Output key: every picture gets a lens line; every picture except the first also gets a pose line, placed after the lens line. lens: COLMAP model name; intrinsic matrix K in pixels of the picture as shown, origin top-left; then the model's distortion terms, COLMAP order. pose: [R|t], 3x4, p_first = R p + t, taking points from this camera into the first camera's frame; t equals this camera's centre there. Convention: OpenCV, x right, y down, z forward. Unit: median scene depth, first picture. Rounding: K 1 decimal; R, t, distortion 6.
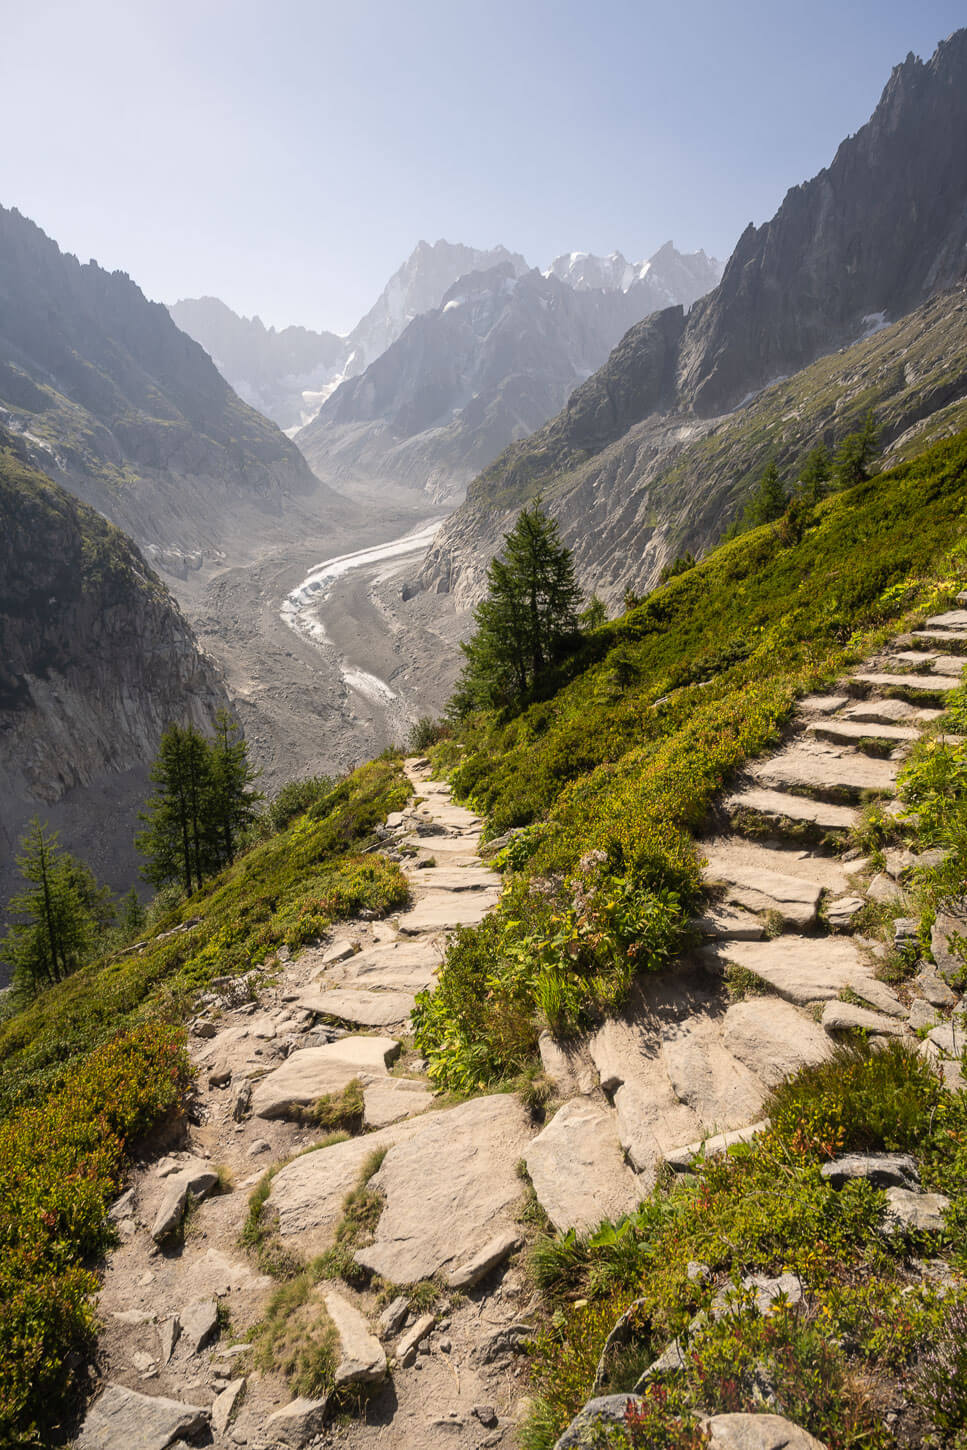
lens RADIAL K [[975.8, 0, 483.5], [0, 975.8, 725.0], [0, 0, 1]] dist [-0.002139, 0.003310]
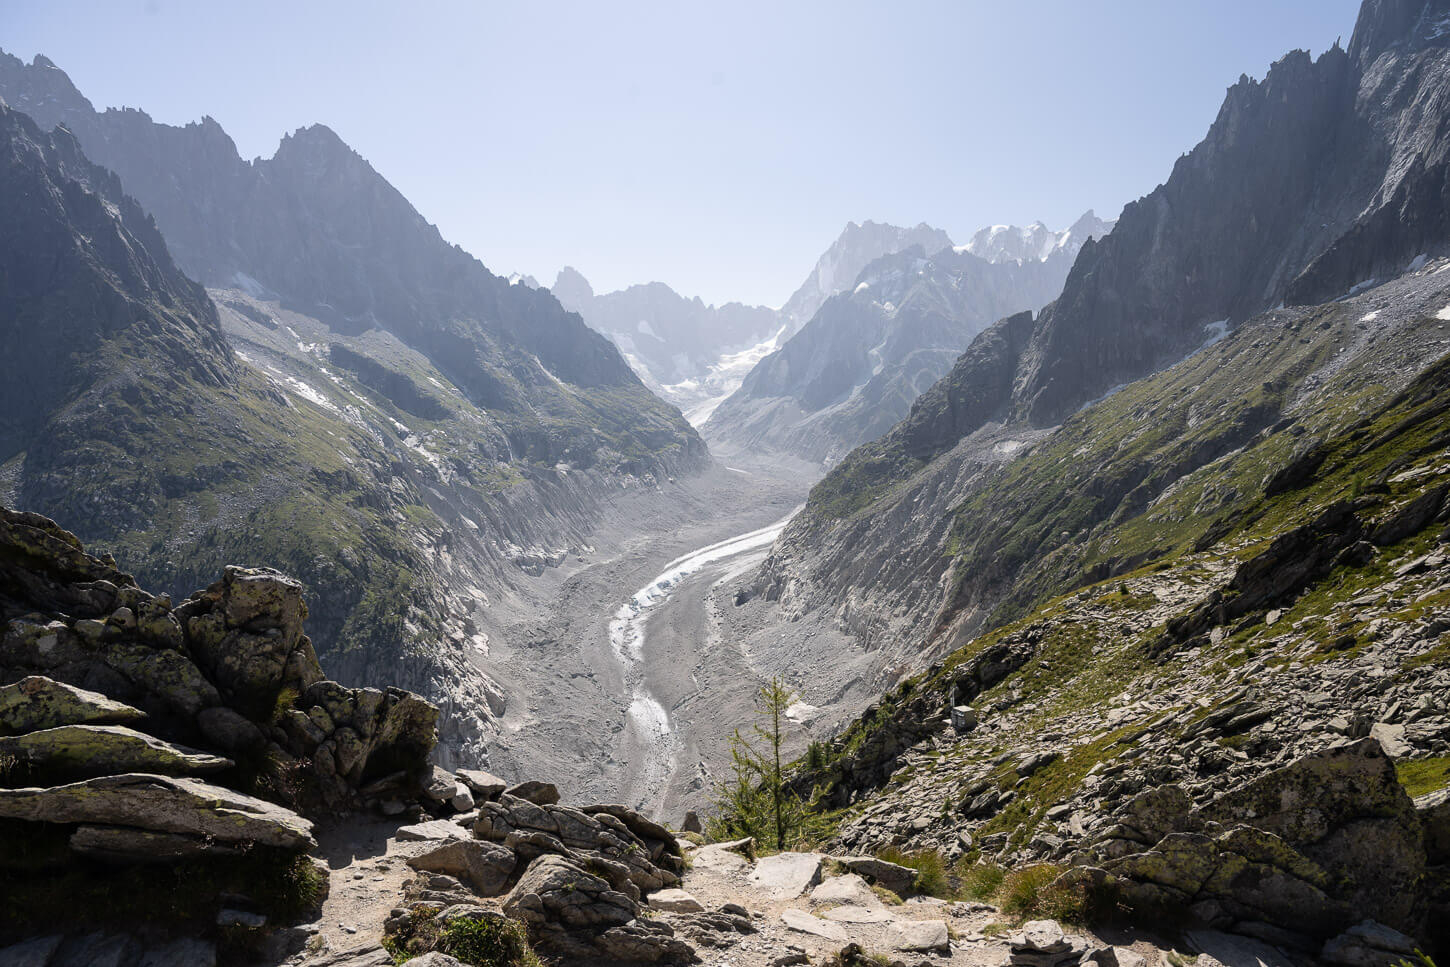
lens RADIAL K [[971.5, 0, 733.7], [0, 971.5, 479.7], [0, 0, 1]] dist [0.000396, -0.000369]
pose [[0.976834, -0.004181, -0.213956, 0.144582], [-0.035075, 0.983160, -0.179352, -0.080204], [0.211103, 0.182701, 0.960237, -0.006813]]
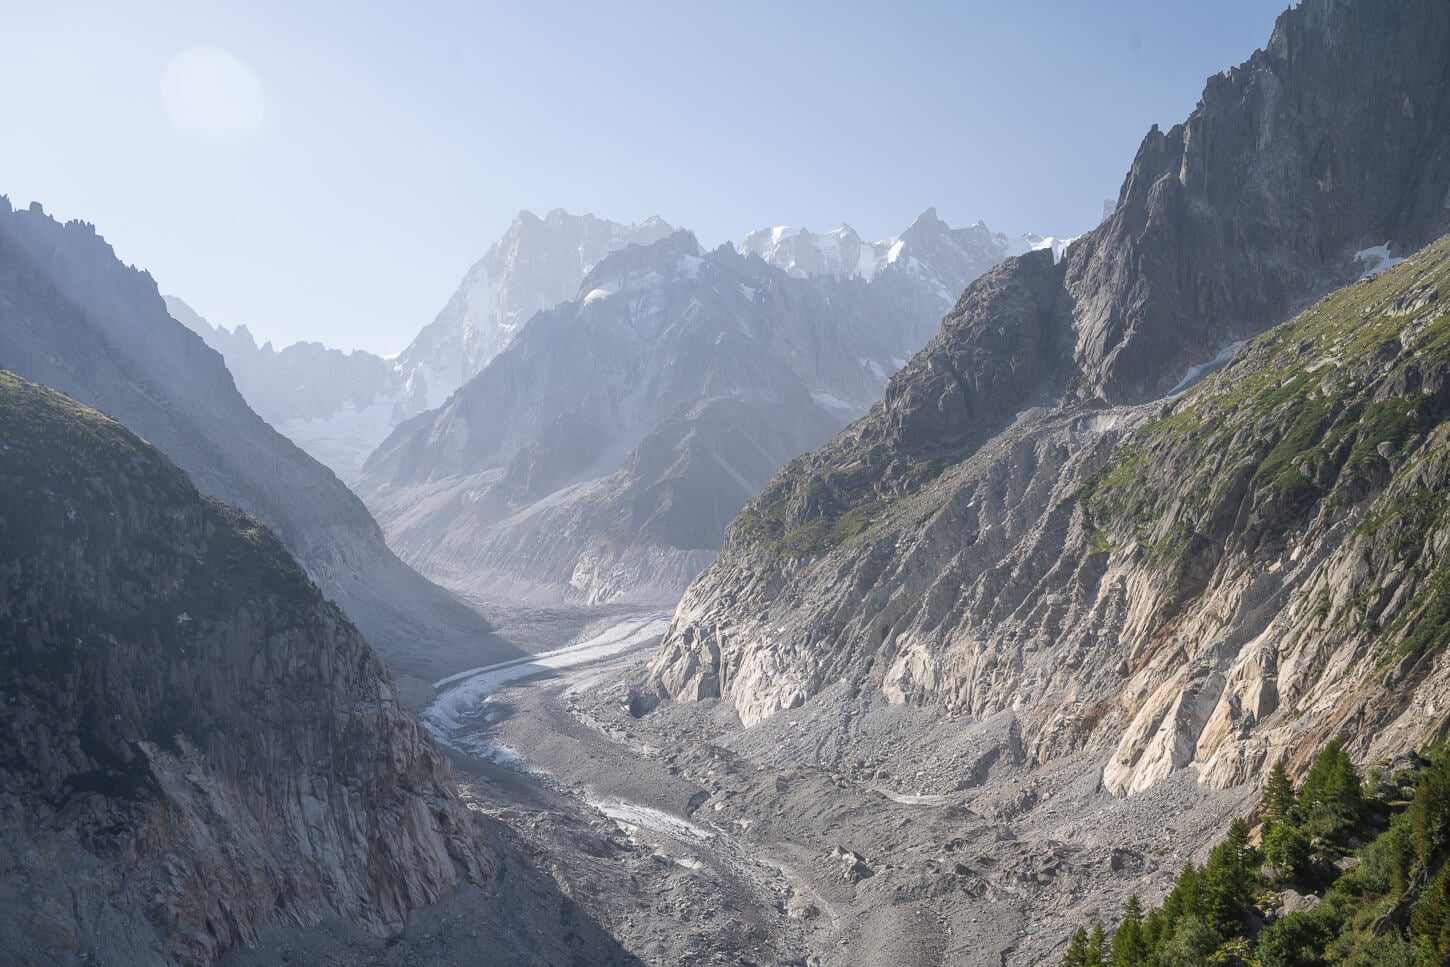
lens RADIAL K [[1771.3, 0, 735.9], [0, 1771.3, 486.2], [0, 0, 1]] dist [0.001908, 0.010225]
pose [[0.995932, -0.013801, 0.089041, -0.120885], [0.041287, 0.948251, -0.314825, 0.073135], [-0.080088, 0.317220, 0.944964, -0.000810]]
